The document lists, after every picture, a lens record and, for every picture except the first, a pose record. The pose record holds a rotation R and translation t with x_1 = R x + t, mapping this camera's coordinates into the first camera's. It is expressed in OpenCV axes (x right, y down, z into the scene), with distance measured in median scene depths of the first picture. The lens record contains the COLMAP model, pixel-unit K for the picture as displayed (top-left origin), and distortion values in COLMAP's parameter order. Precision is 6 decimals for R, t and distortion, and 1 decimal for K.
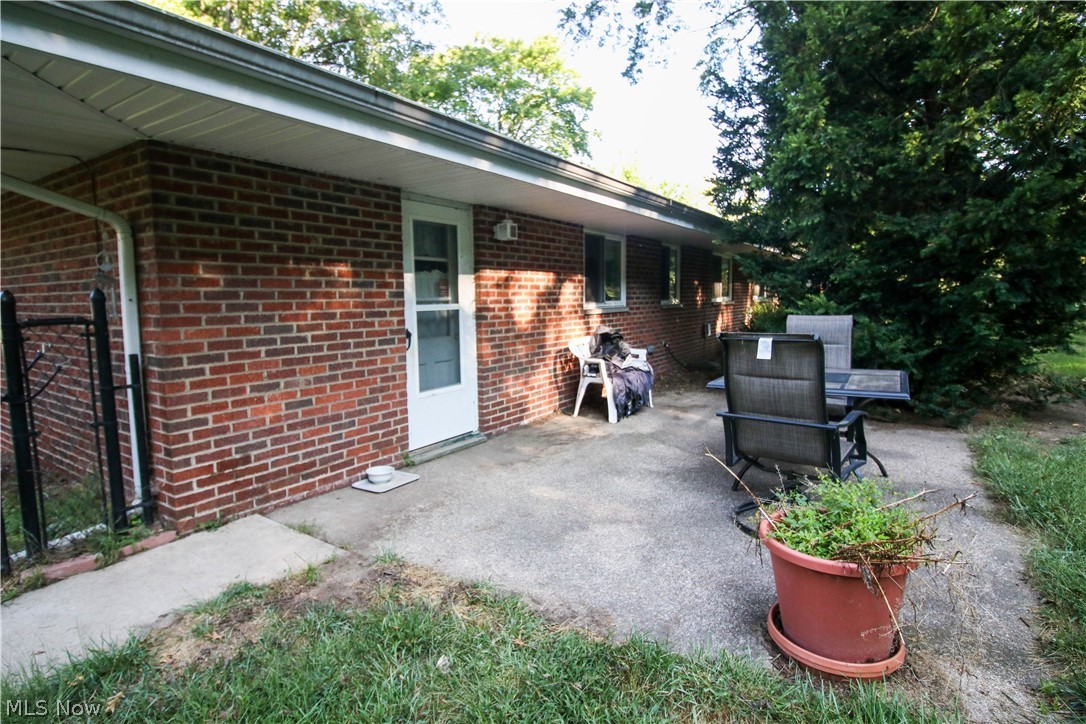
lens RADIAL K [[561.7, 0, 526.8], [0, 561.7, 360.0], [0, 0, 1]] dist [-0.001049, -0.000093]
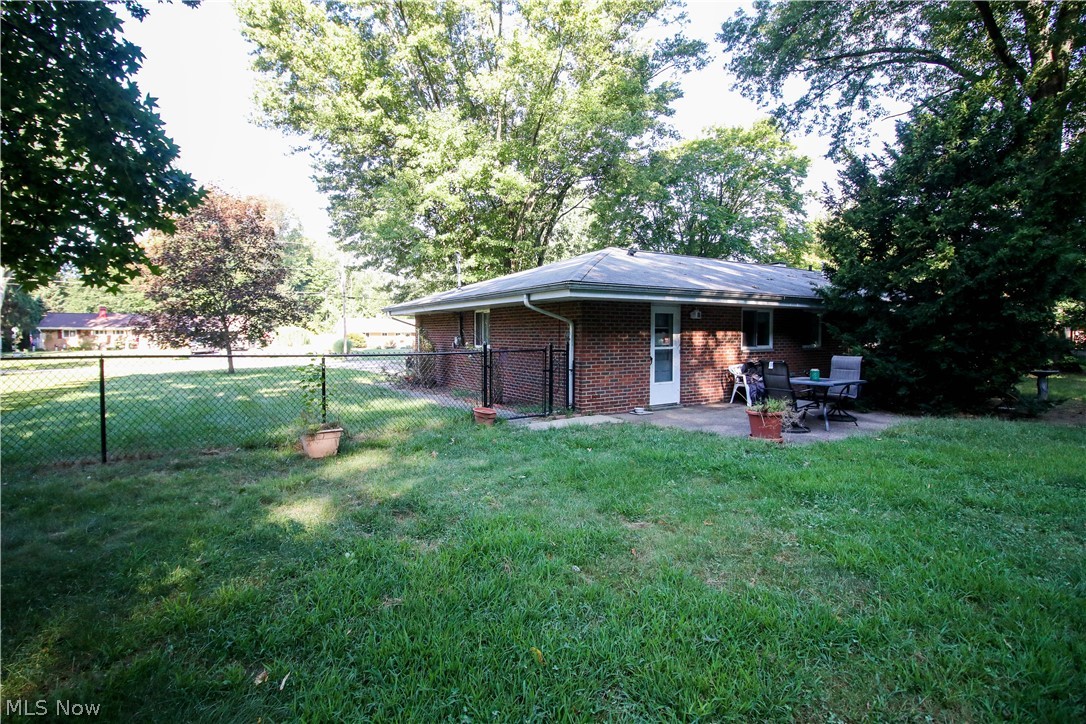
lens RADIAL K [[511.9, 0, 536.4], [0, 511.9, 354.9], [0, 0, 1]] dist [-0.000745, -0.013226]
pose [[0.921173, 0.027842, -0.388155, 0.171743], [-0.054659, 0.996807, -0.058217, 0.083435], [0.385295, 0.074844, 0.919753, -1.098959]]
